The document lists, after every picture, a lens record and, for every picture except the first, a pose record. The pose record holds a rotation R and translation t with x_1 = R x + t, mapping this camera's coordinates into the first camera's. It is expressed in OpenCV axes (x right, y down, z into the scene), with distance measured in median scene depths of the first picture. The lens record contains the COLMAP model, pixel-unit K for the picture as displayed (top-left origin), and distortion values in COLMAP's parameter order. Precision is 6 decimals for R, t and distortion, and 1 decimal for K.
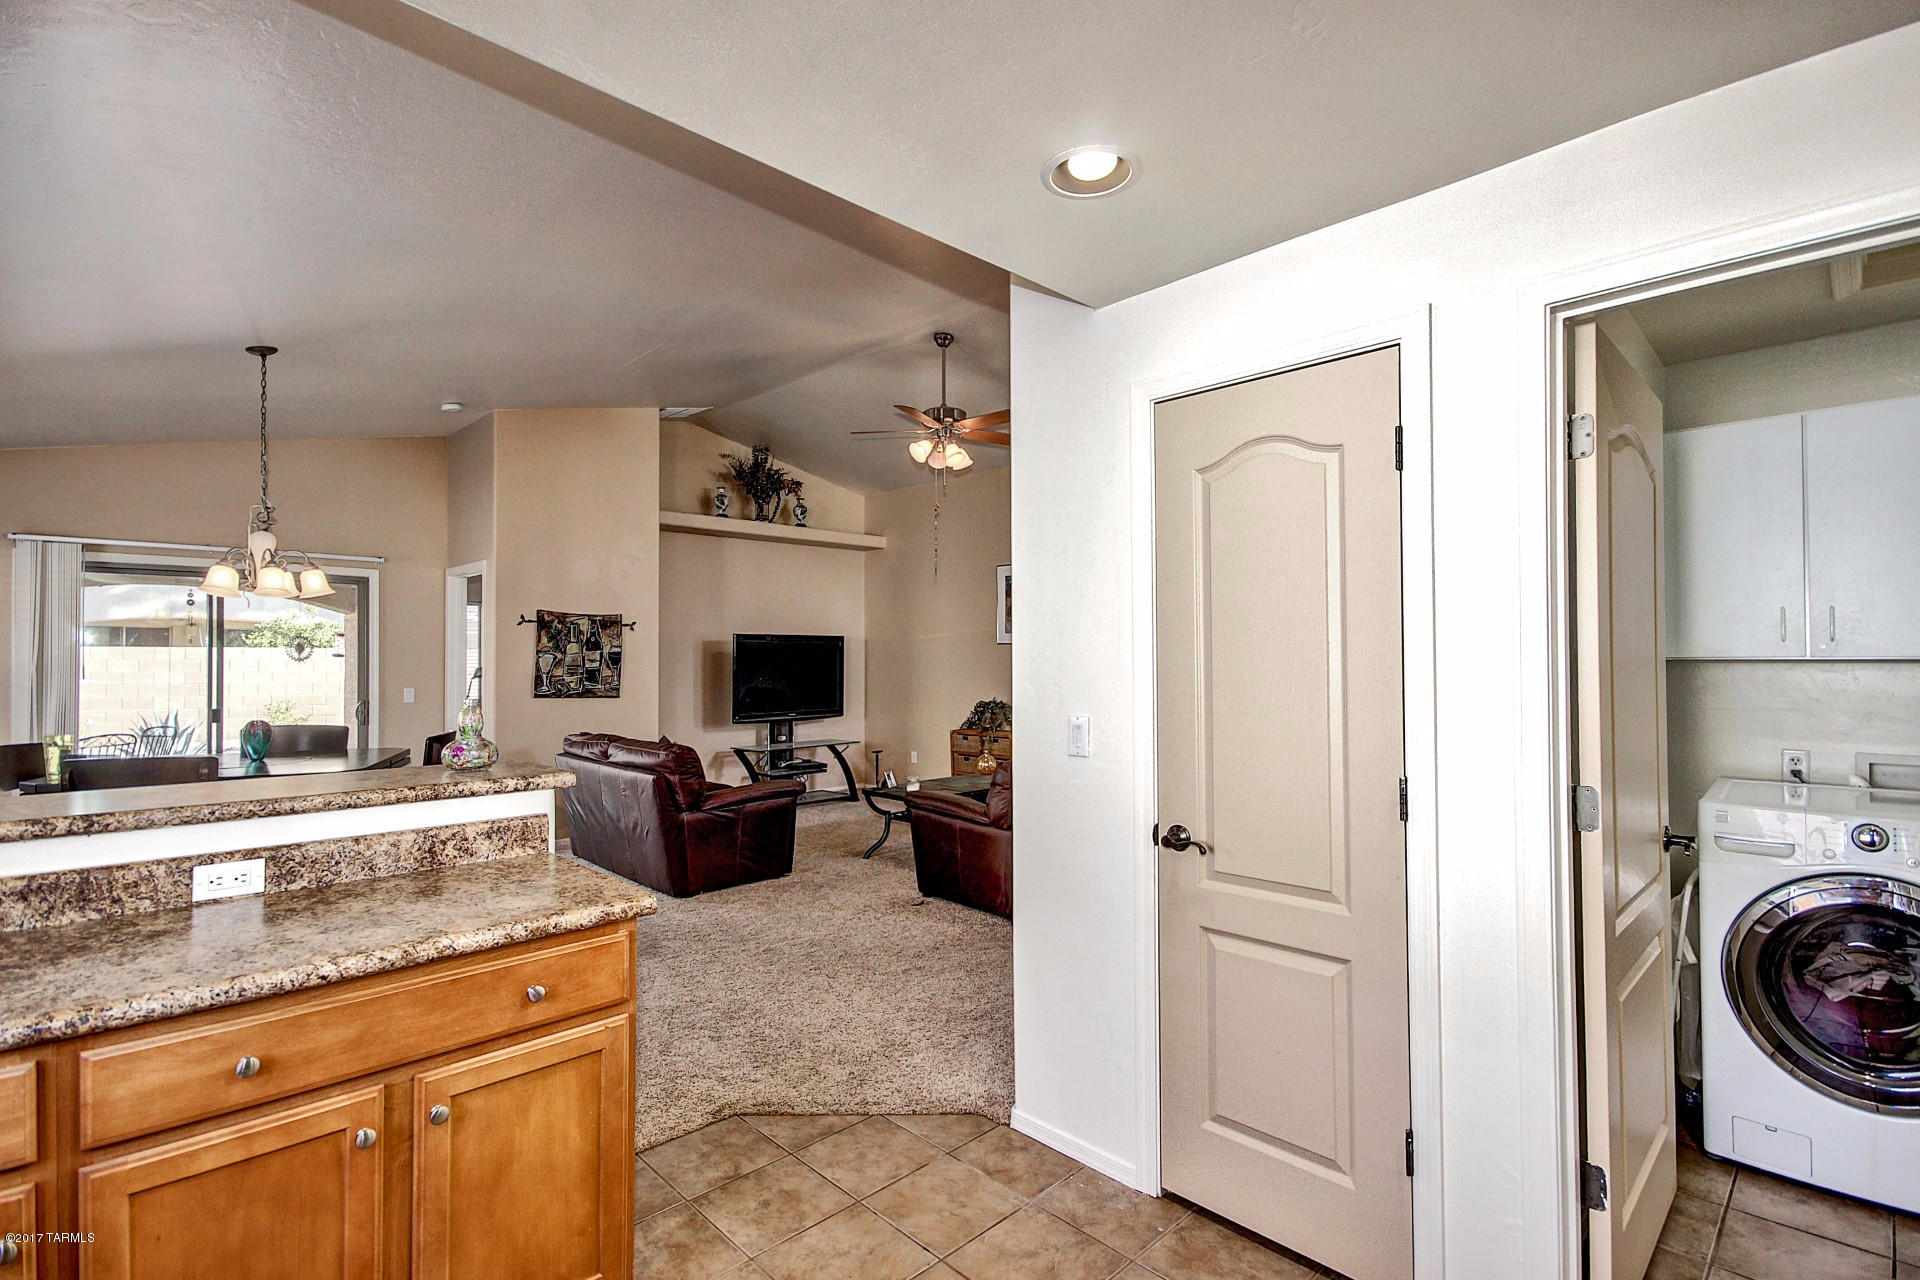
lens RADIAL K [[896.9, 0, 921.3], [0, 896.9, 648.9], [0, 0, 1]] dist [0.002701, -0.018293]
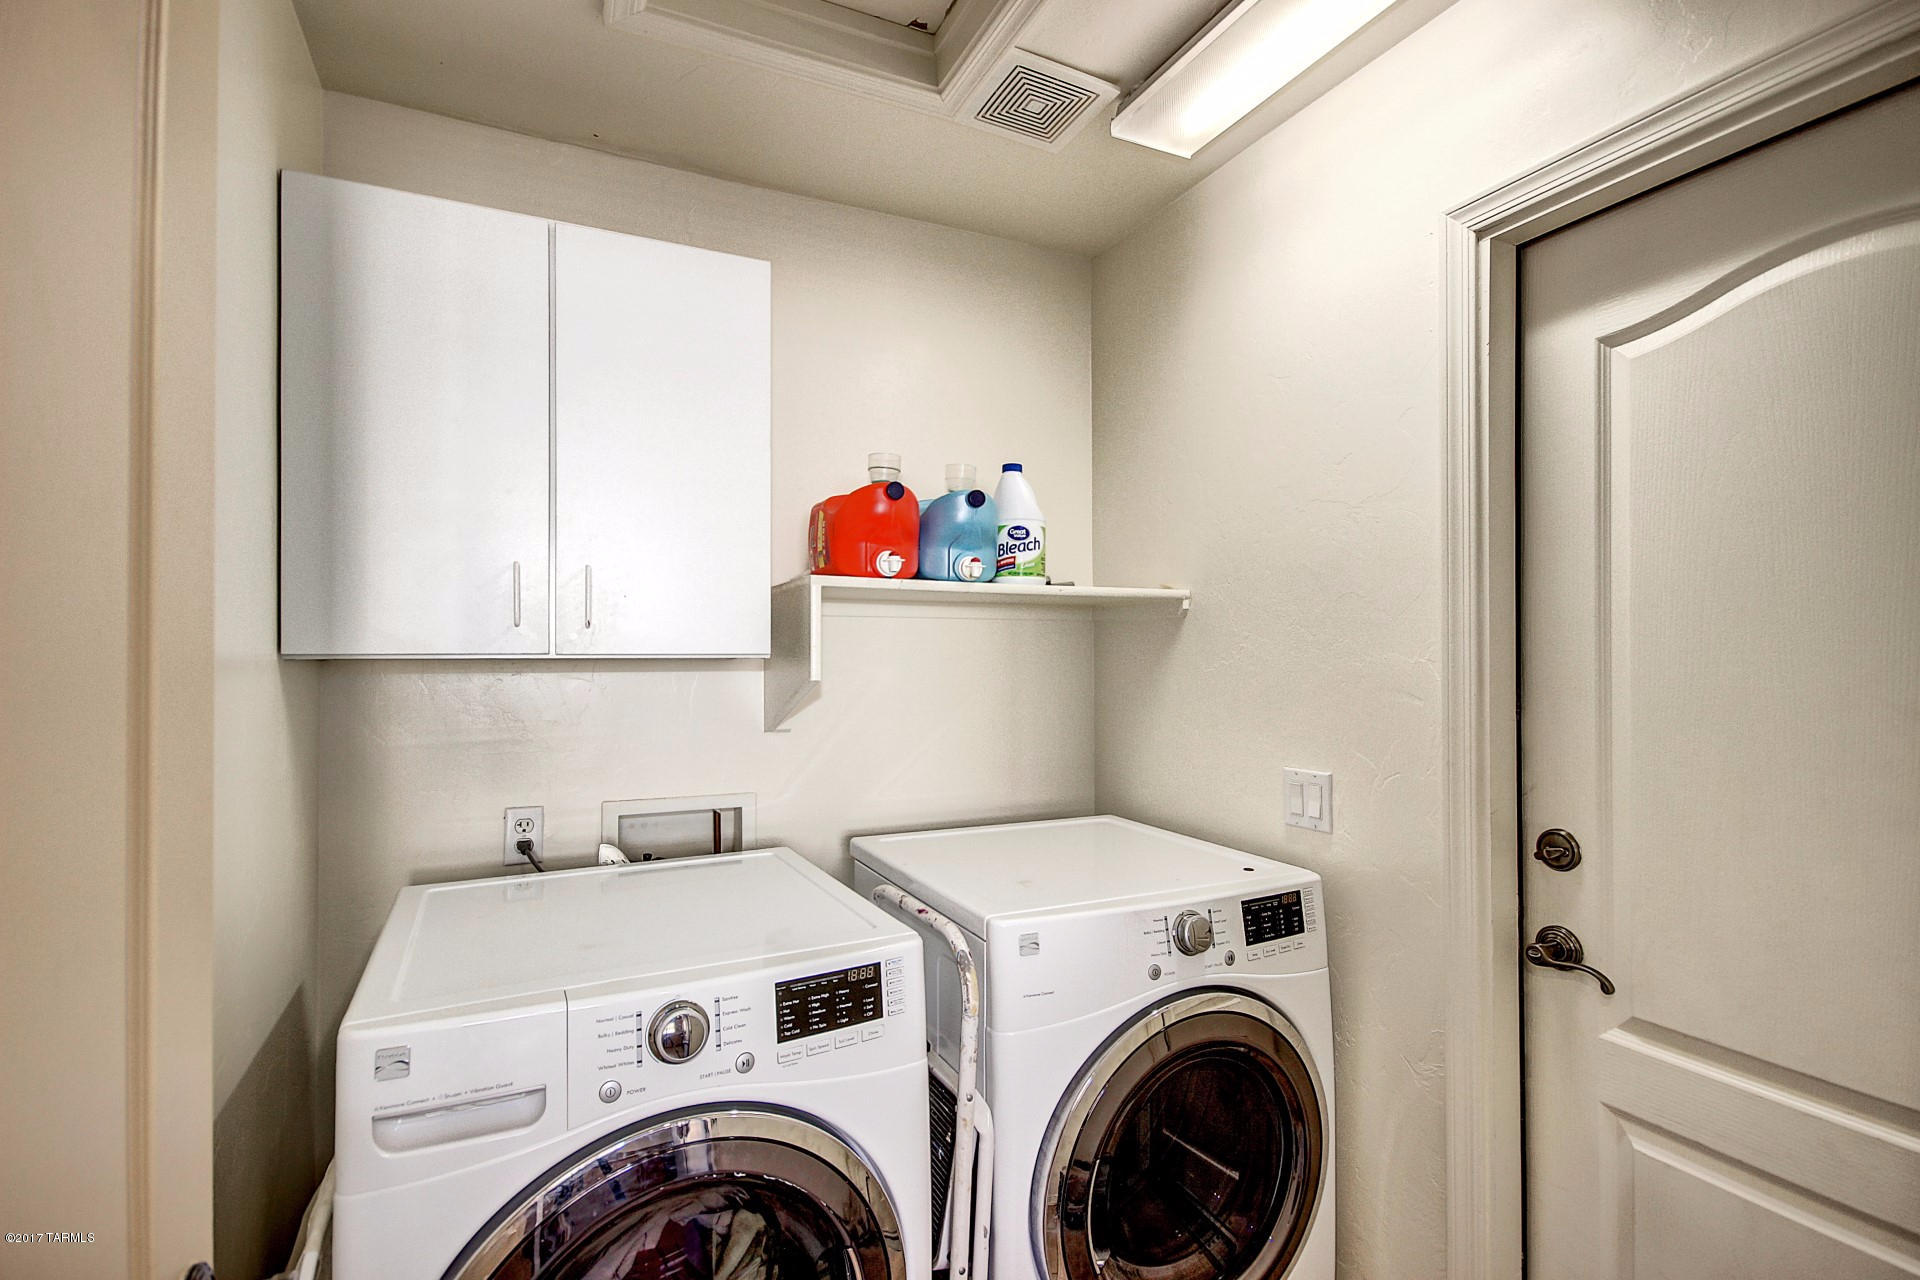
lens RADIAL K [[898.7, 0, 963.2], [0, 898.7, 647.6], [0, 0, 1]] dist [0.002291, -0.000222]
pose [[0.308421, 0.010214, 0.951195, 0.512512], [-0.008553, 0.999932, -0.007964, 0.007149], [-0.951211, -0.005679, 0.308487, 0.542232]]
